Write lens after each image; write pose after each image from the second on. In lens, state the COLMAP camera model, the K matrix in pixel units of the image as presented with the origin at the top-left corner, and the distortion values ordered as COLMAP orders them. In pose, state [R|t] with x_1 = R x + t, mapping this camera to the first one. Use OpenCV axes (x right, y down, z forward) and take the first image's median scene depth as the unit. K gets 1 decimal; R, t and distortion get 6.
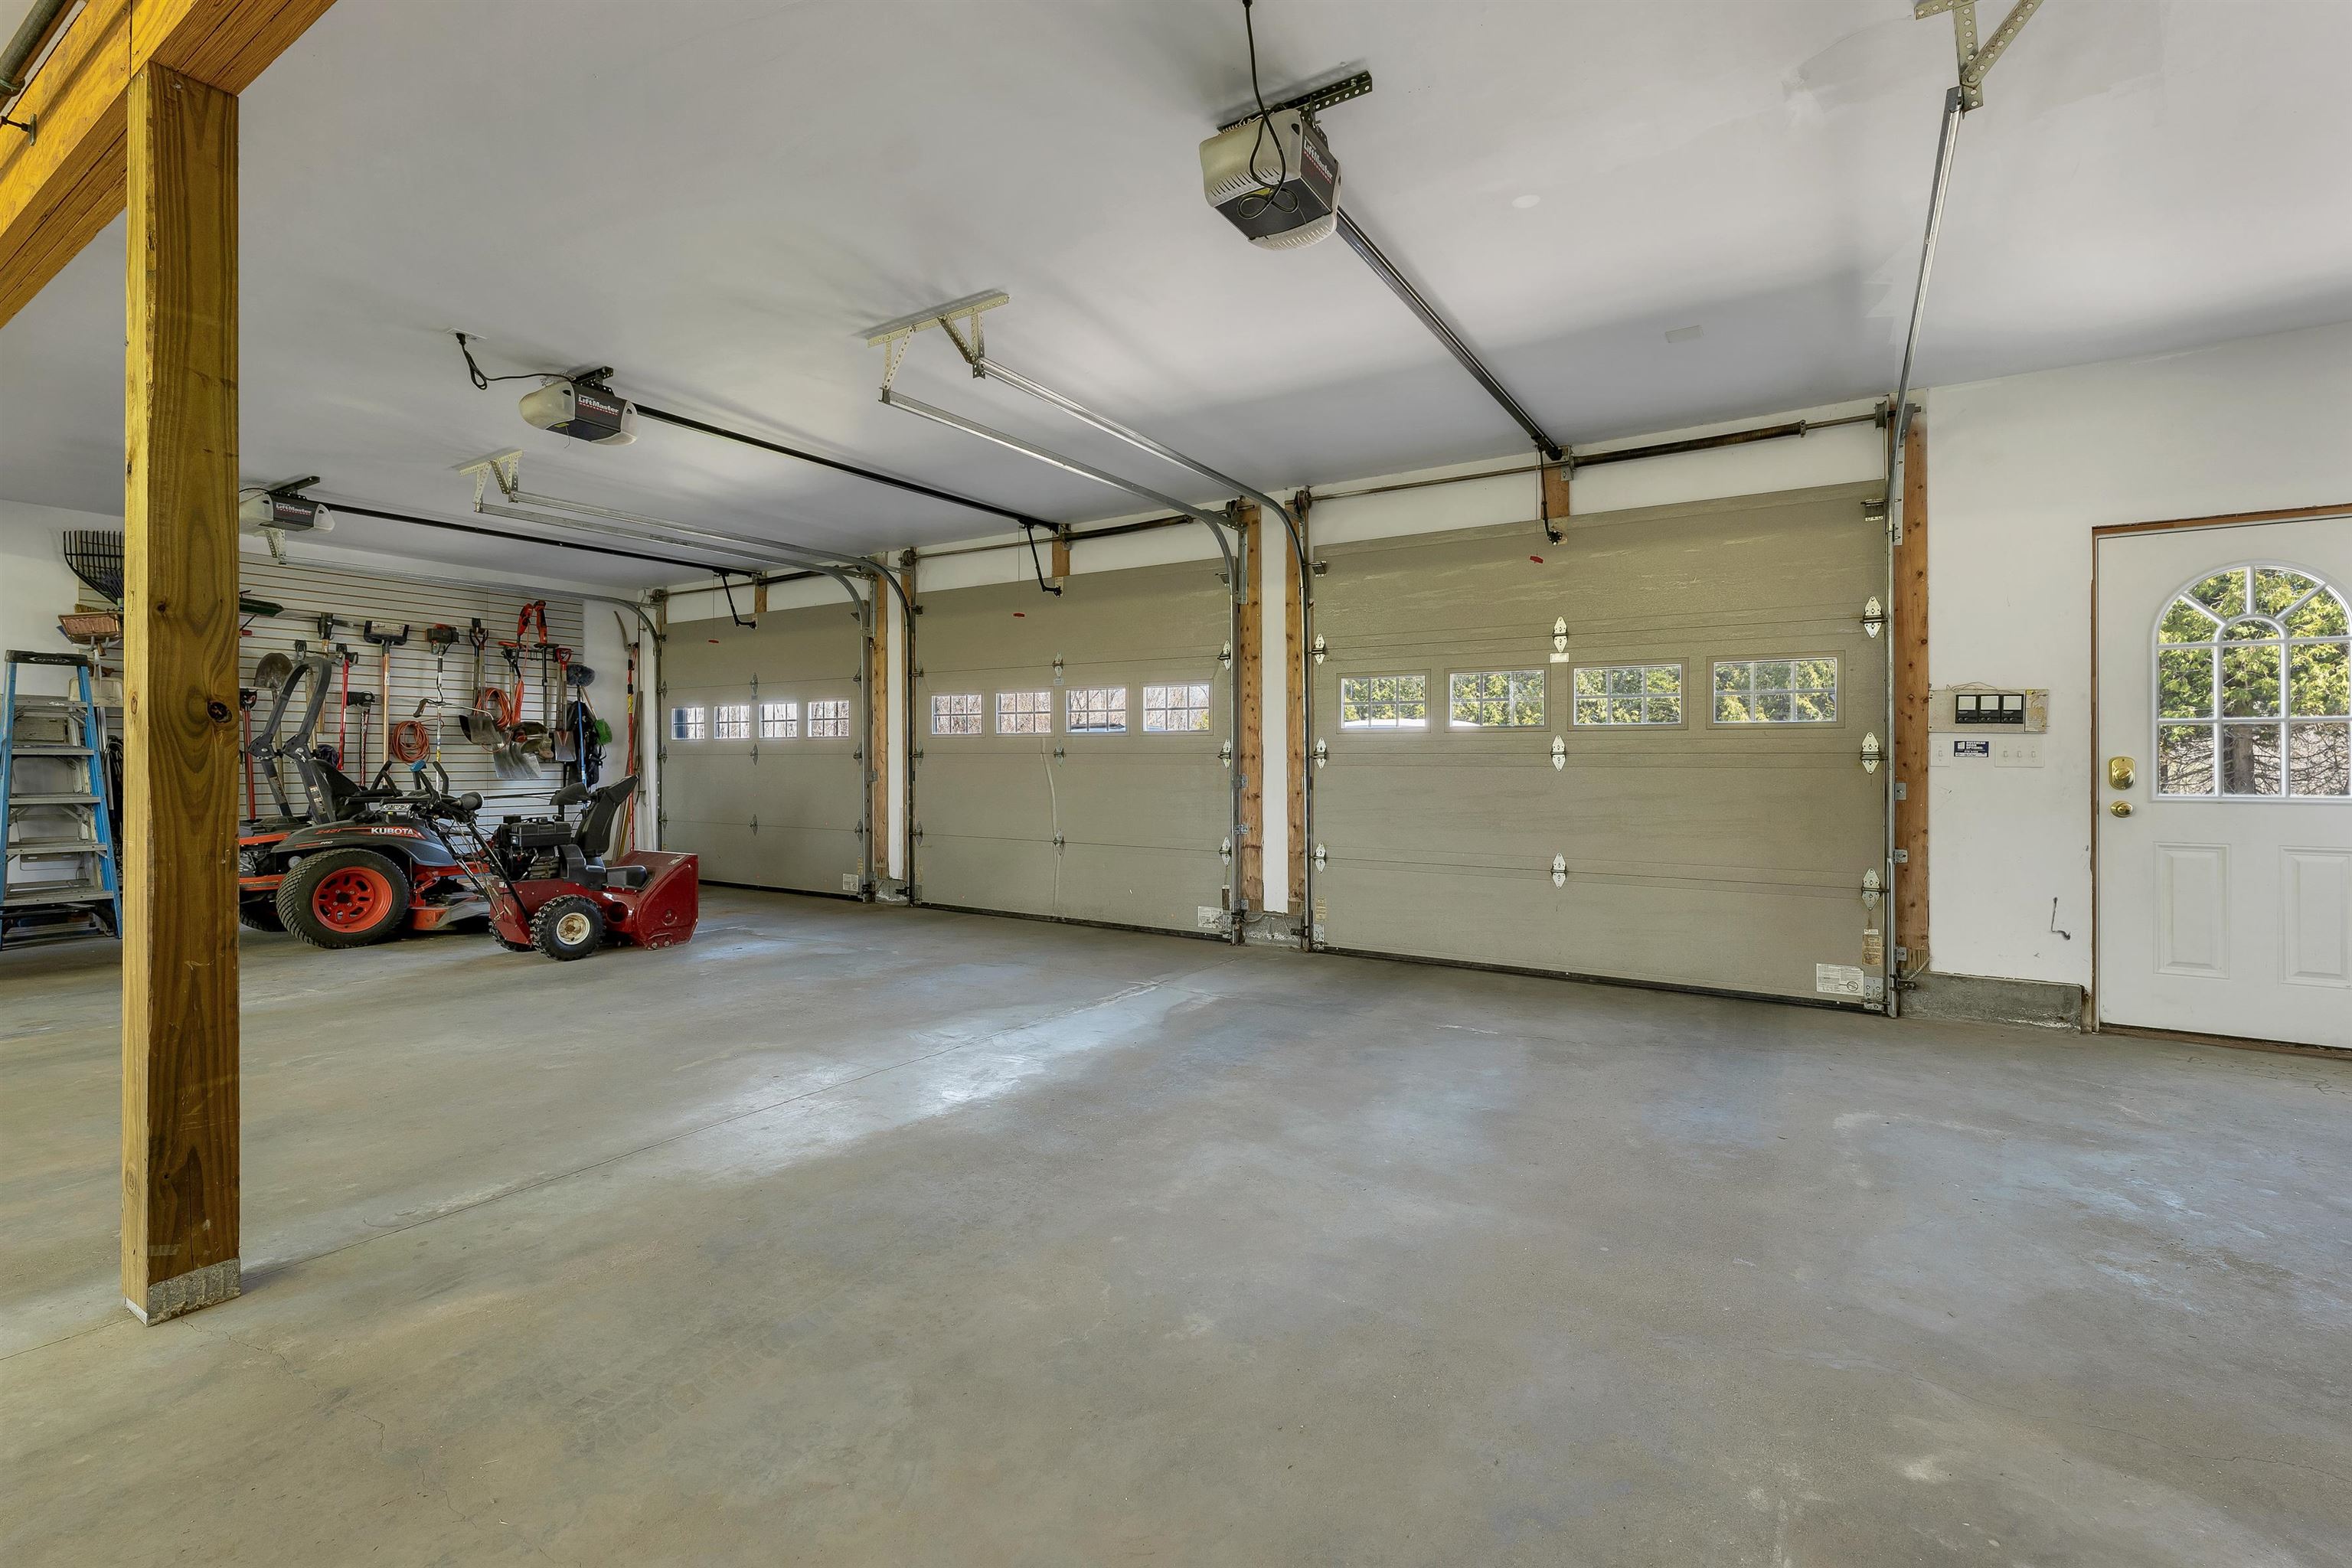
lens RADIAL K [[1023.7, 0, 1155.9], [0, 1023.7, 773.0], [0, 0, 1]] dist [-0.000906, 0.000480]
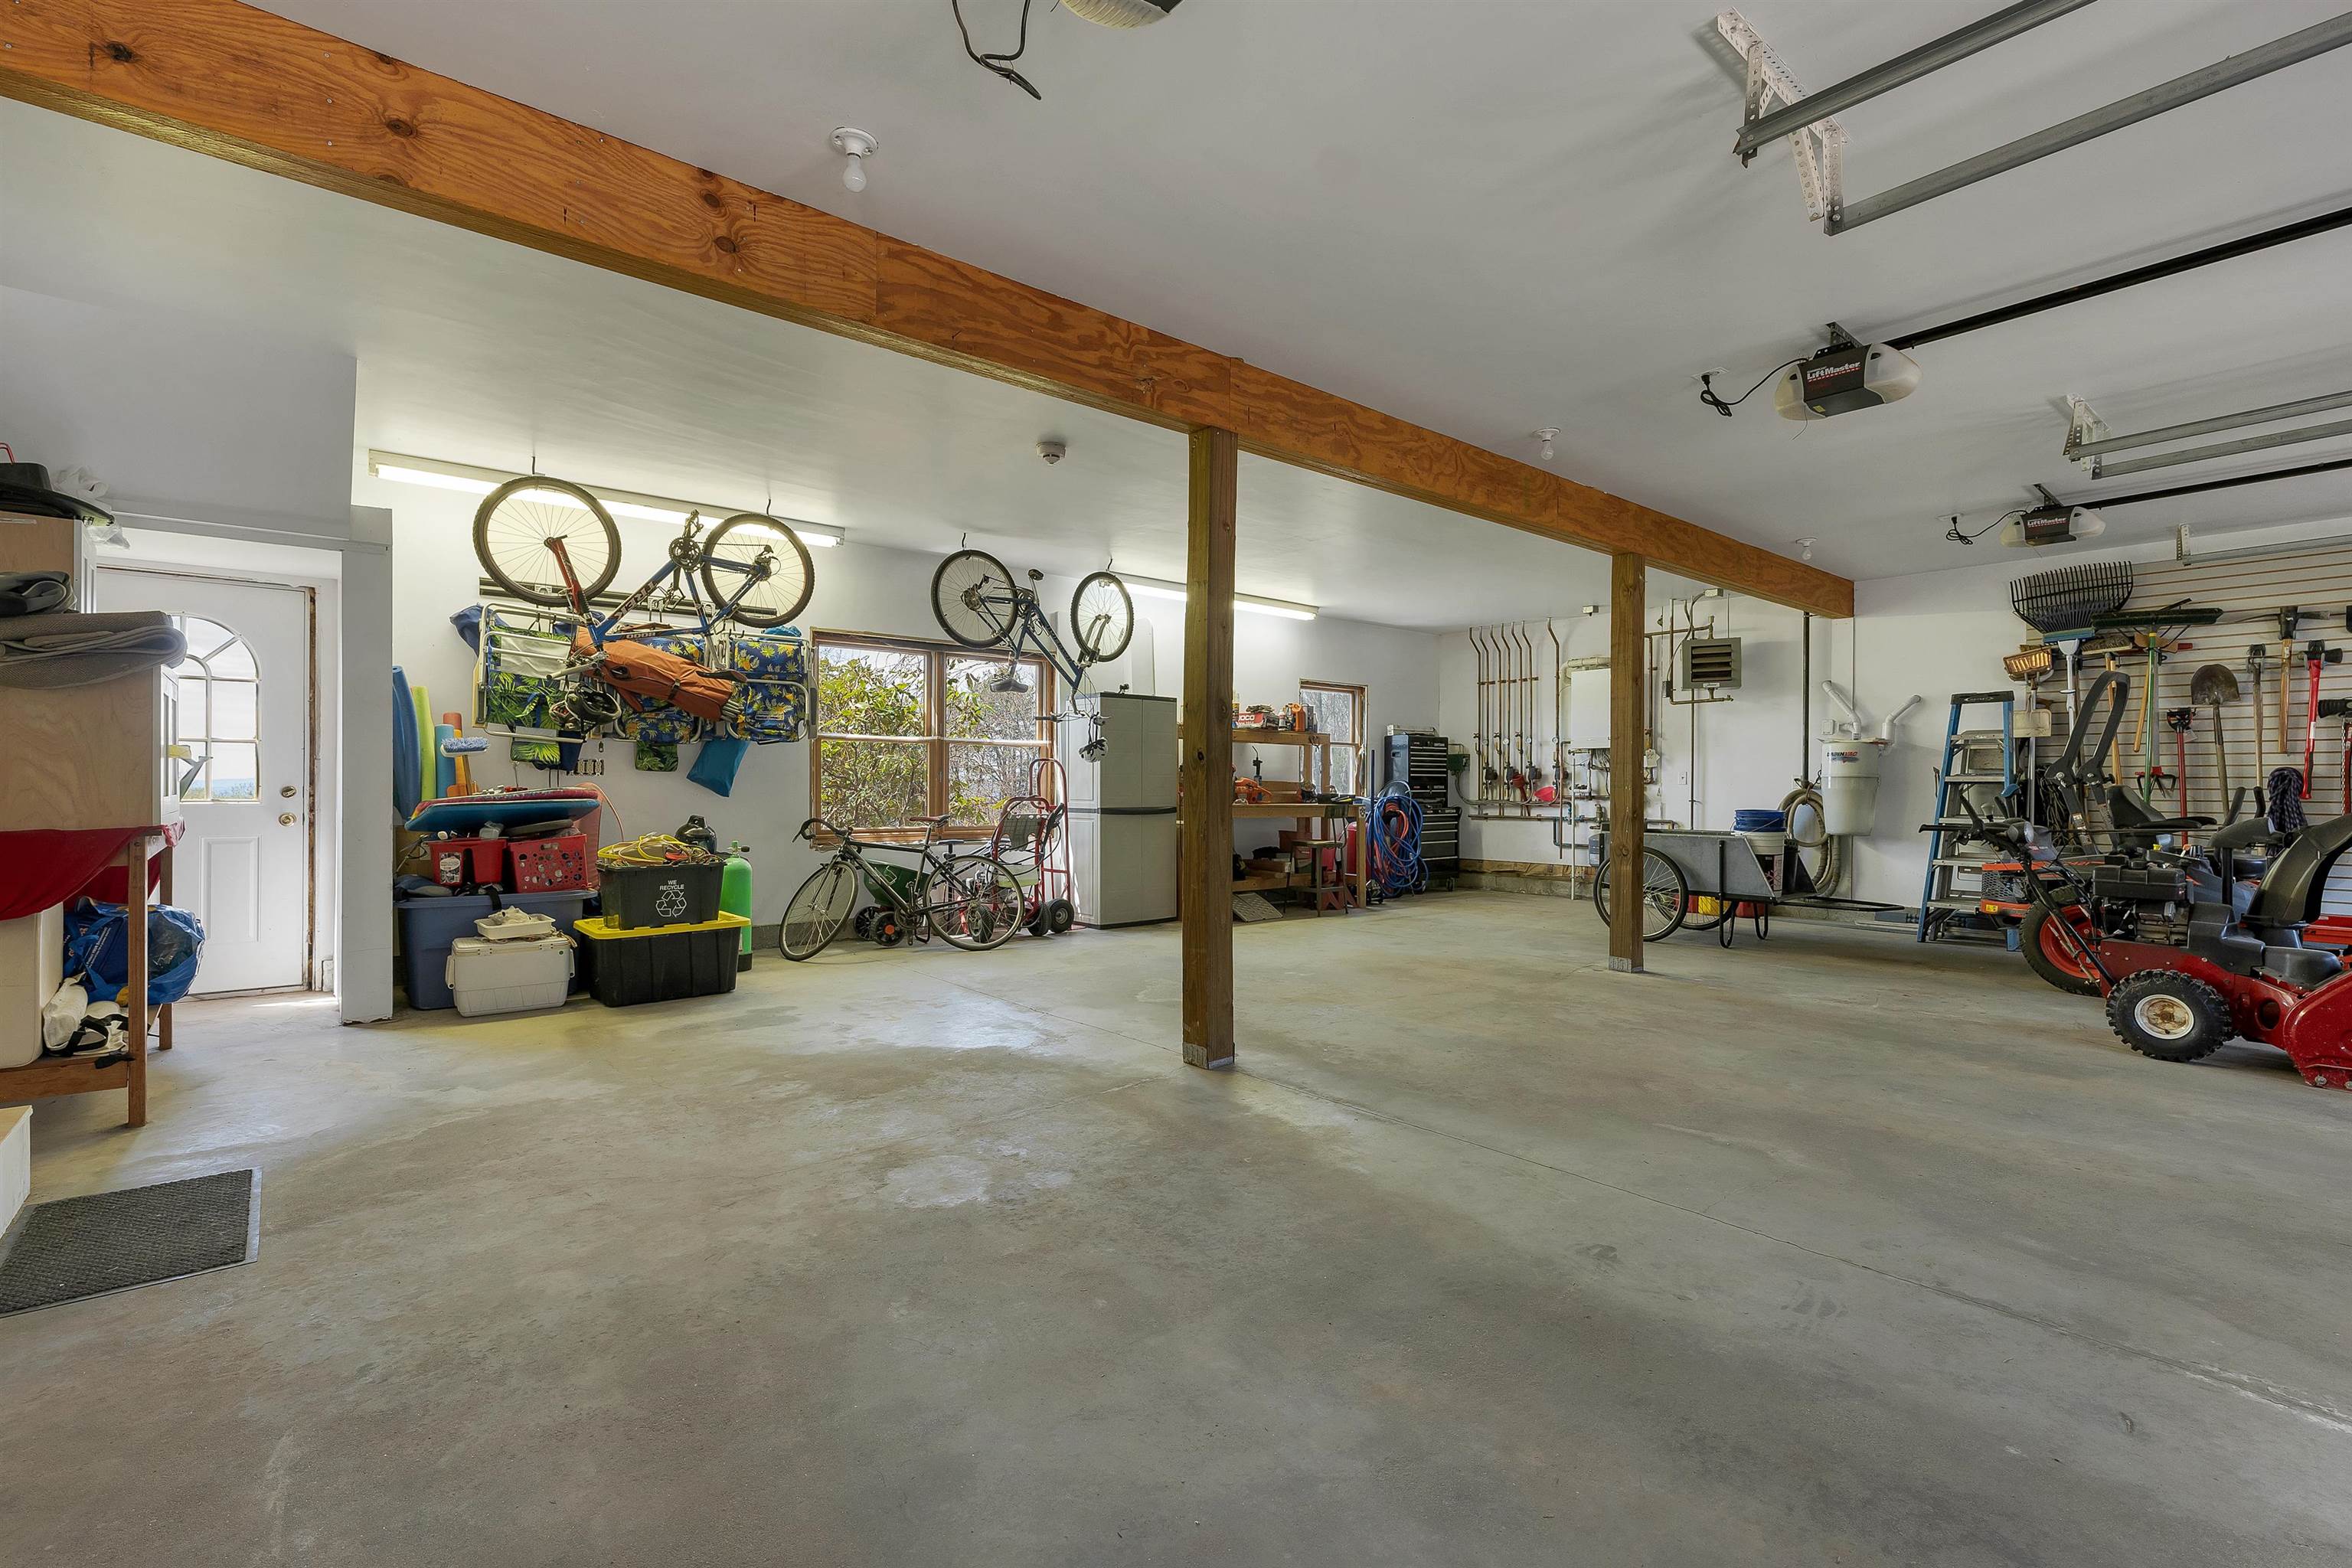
lens RADIAL K [[1023.7, 0, 1155.9], [0, 1023.7, 773.0], [0, 0, 1]] dist [-0.000906, 0.000480]
pose [[-0.297580, -0.015993, -0.954563, 0.274348], [-0.014542, 0.999820, -0.012218, -0.000425], [0.954586, 0.010246, -0.297759, 0.440326]]
